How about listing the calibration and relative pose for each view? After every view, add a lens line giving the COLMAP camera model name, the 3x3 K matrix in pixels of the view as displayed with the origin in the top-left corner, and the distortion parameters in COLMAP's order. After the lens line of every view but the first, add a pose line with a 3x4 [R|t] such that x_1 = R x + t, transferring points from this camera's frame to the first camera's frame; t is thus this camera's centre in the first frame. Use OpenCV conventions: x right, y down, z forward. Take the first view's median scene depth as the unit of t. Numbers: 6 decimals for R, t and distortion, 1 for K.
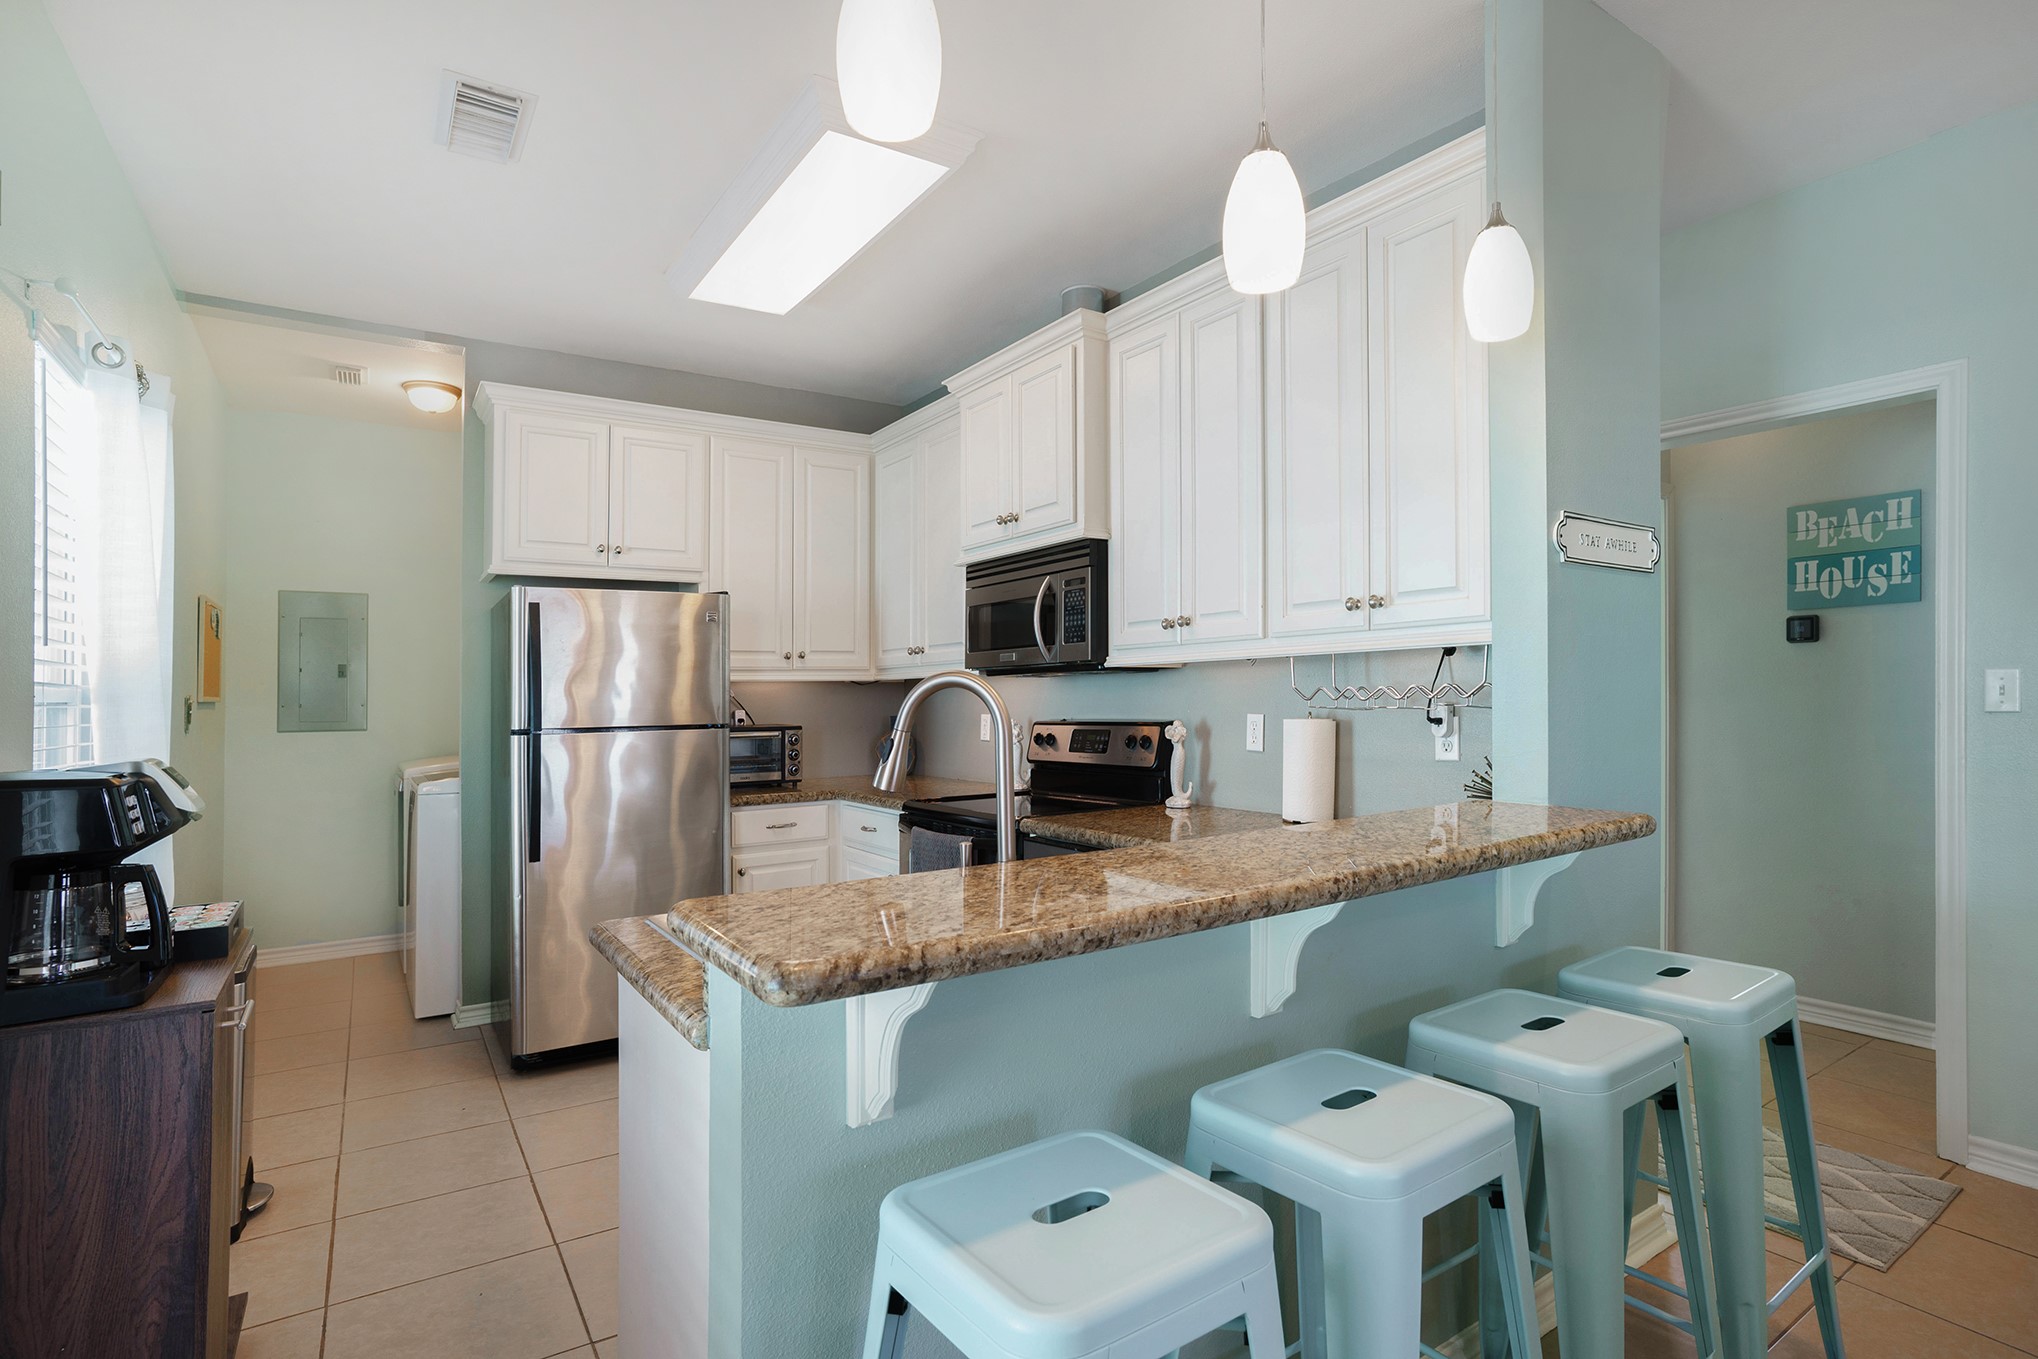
lens RADIAL K [[996.3, 0, 1032.0], [0, 996.3, 693.0], [0, 0, 1]] dist [-0.019537, 0.006649]
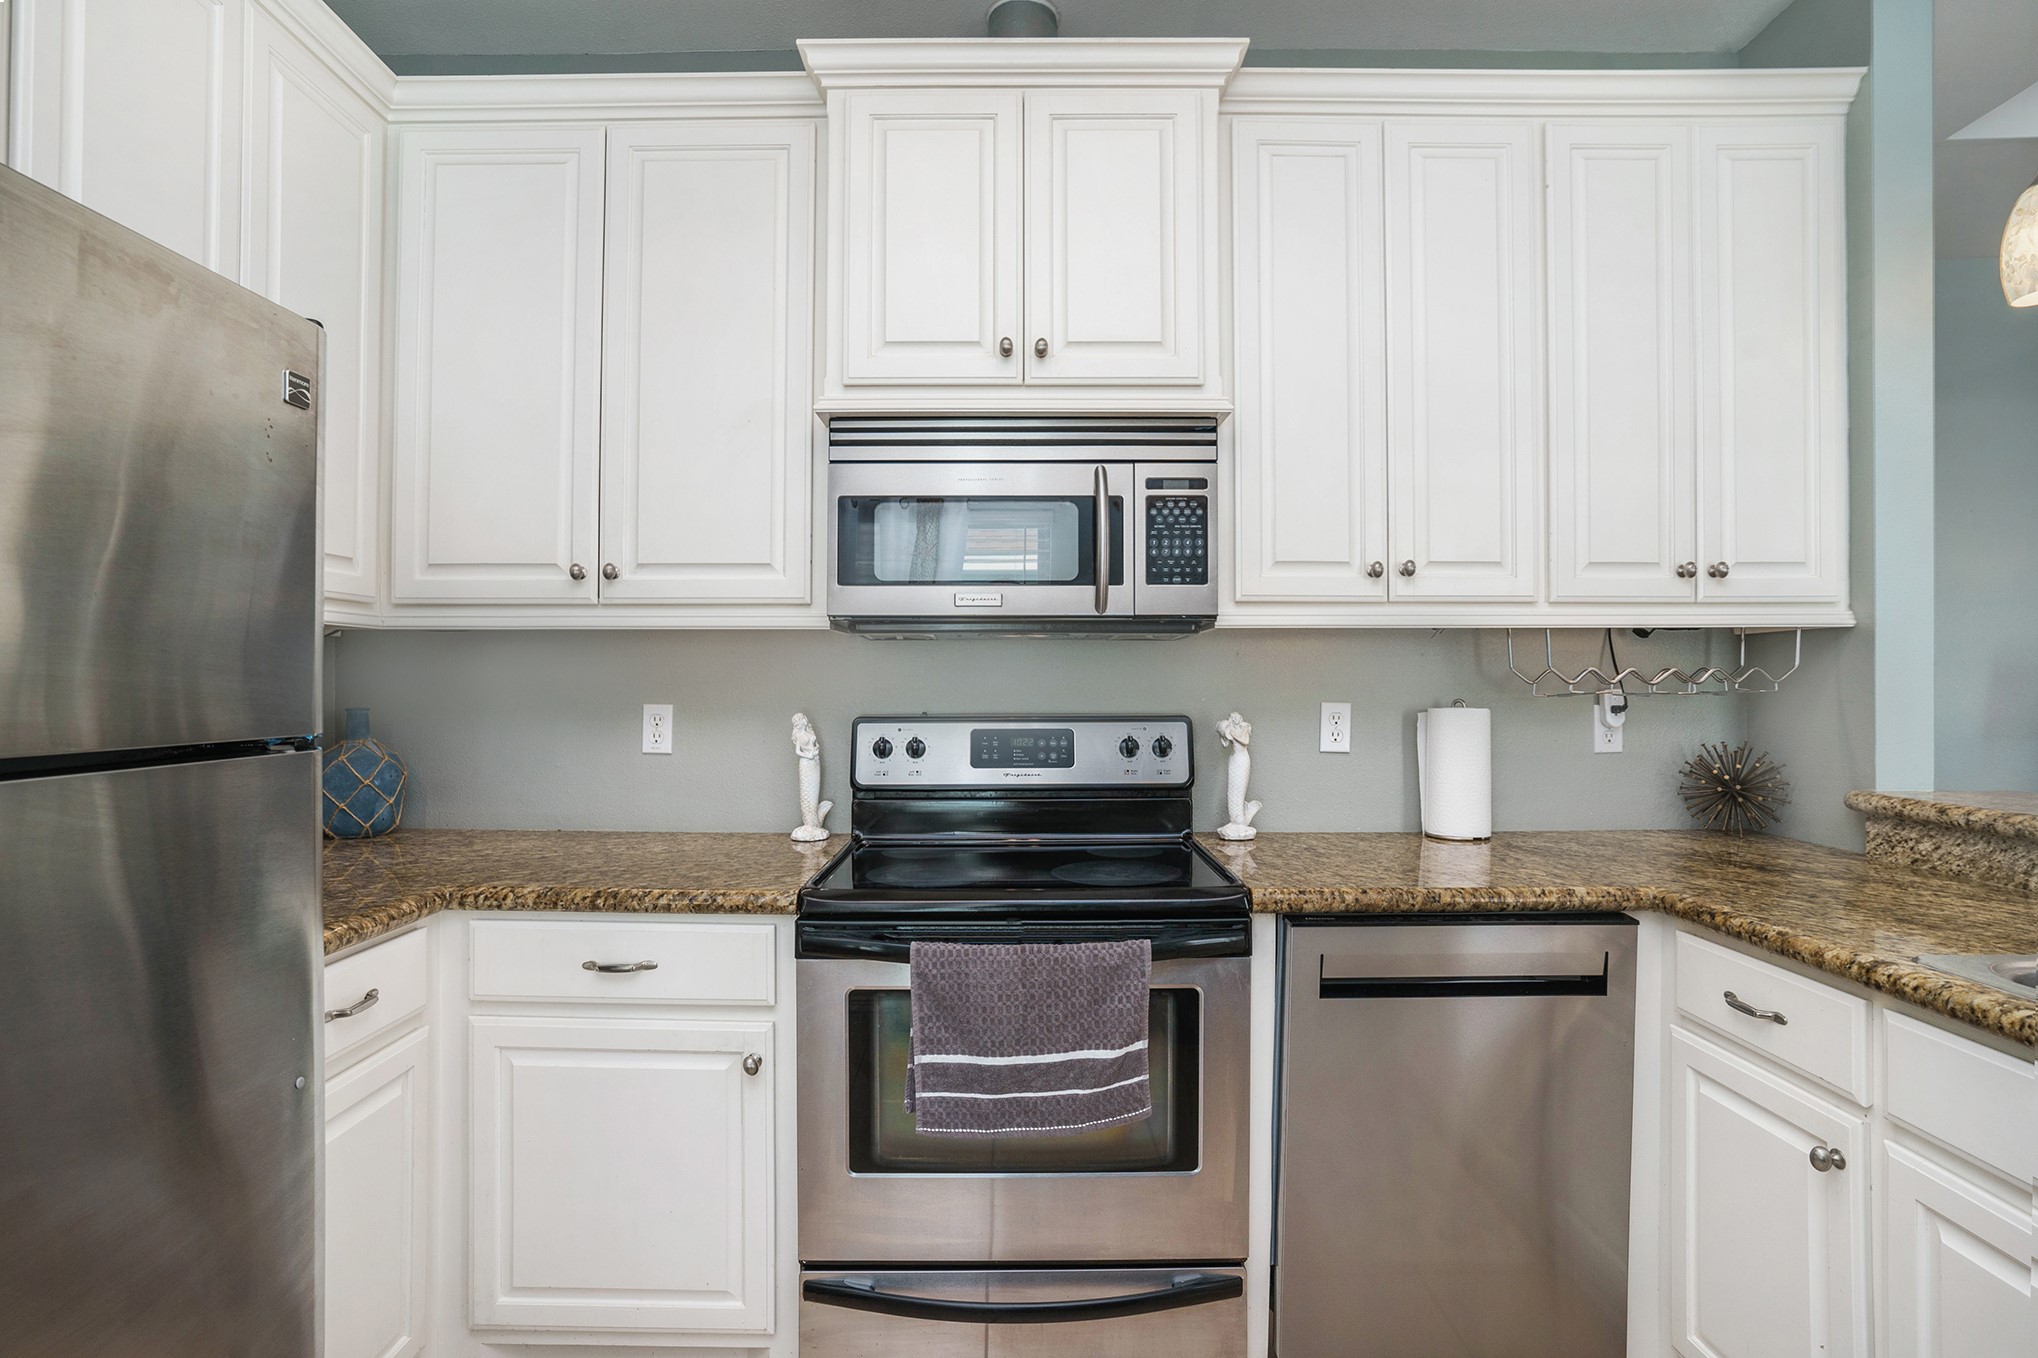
lens RADIAL K [[1064.9, 0, 1008.0], [0, 1064.9, 686.9], [0, 0, 1]] dist [-0.040716, 0.005713]
pose [[0.577120, 0.002980, 0.816654, -0.514716], [-0.014119, 0.999880, 0.006329, 0.007691], [-0.816538, -0.015183, 0.577093, 0.681283]]
